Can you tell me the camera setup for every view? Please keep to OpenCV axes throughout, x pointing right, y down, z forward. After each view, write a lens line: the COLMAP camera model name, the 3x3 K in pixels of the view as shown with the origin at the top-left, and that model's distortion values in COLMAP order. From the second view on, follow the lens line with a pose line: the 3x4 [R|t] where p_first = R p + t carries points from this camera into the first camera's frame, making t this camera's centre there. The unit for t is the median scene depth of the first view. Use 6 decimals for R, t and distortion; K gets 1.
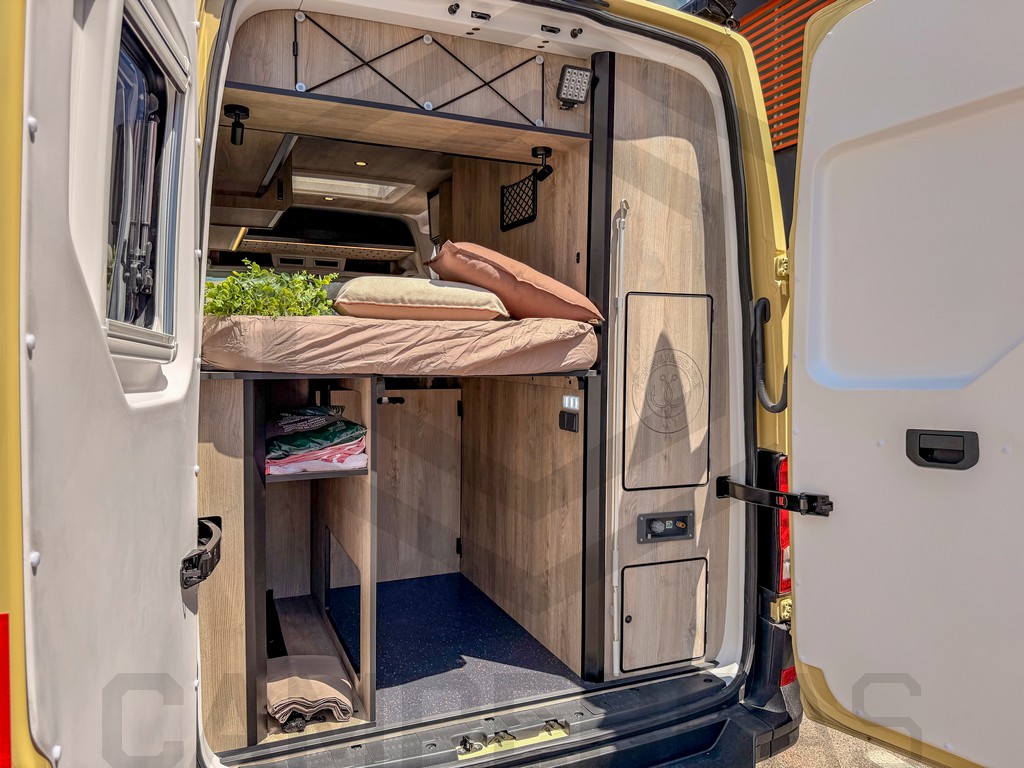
lens RADIAL K [[722.2, 0, 513.8], [0, 722.2, 387.2], [0, 0, 1]] dist [0.050946, -0.076669]
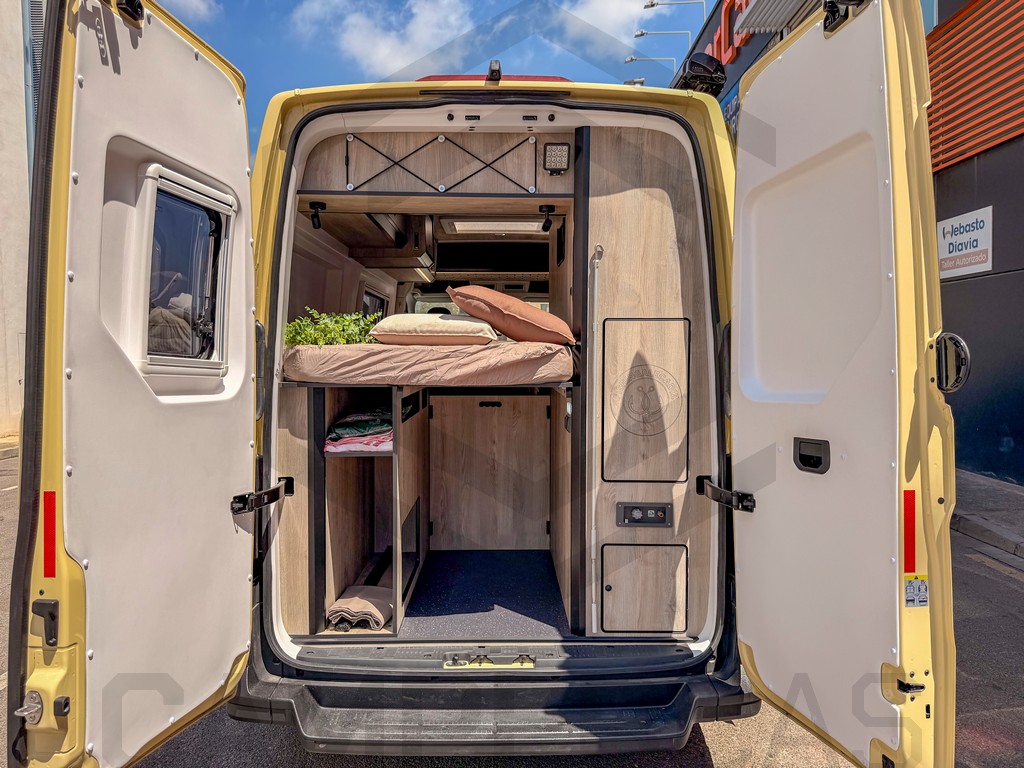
lens RADIAL K [[722.2, 0, 518.4], [0, 722.2, 386.6], [0, 0, 1]] dist [0.050946, -0.076669]
pose [[0.928215, 0.010853, -0.371886, 0.507521], [-0.014082, 0.999883, -0.005969, -0.007778], [0.371778, 0.010778, 0.928259, -0.197113]]
